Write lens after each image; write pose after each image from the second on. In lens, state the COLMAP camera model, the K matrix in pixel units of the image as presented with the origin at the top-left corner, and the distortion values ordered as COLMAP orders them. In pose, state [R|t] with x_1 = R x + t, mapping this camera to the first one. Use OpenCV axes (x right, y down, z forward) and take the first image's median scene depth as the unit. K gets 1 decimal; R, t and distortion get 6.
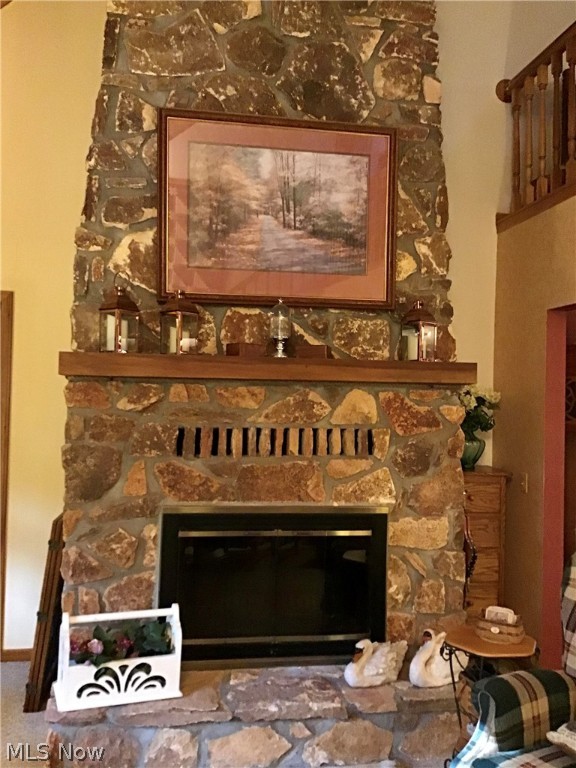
lens RADIAL K [[677.0, 0, 288.0], [0, 677.0, 384.0], [0, 0, 1]] dist [0.130674, -0.231658]
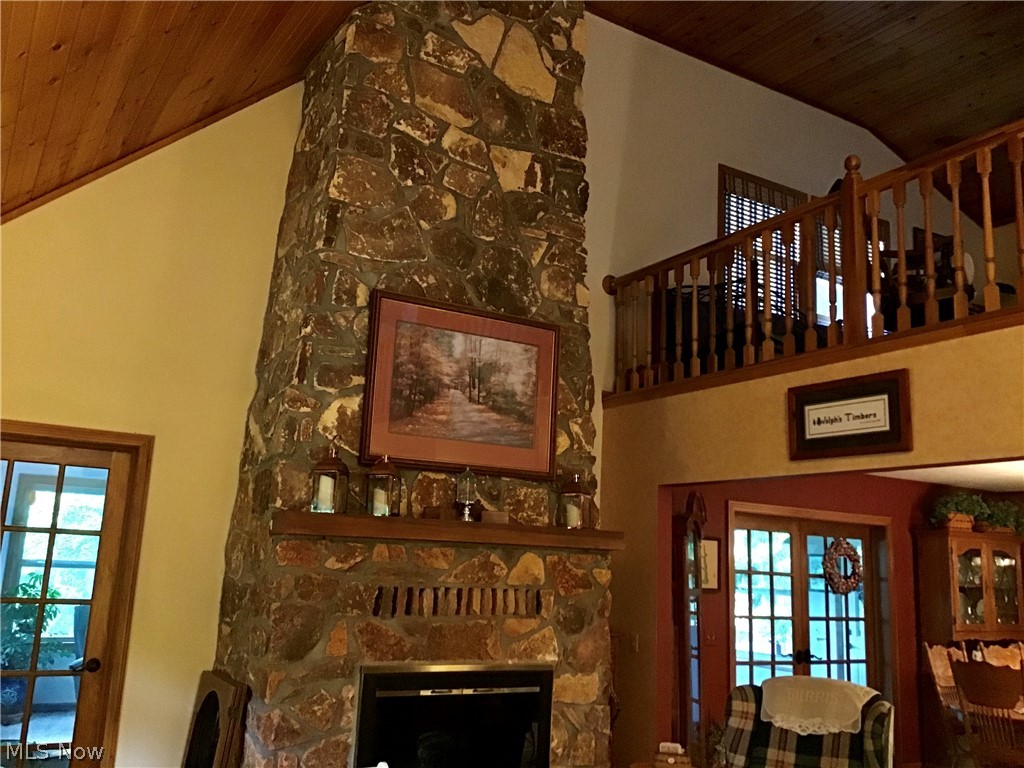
lens RADIAL K [[902.7, 0, 512.0], [0, 902.7, 384.0], [0, 0, 1]] dist [0.130674, -0.231658]
pose [[0.929200, 0.090669, 0.358283, -0.475595], [-0.031252, 0.985244, -0.168280, -0.013280], [-0.368253, 0.145168, 0.918322, -0.381447]]
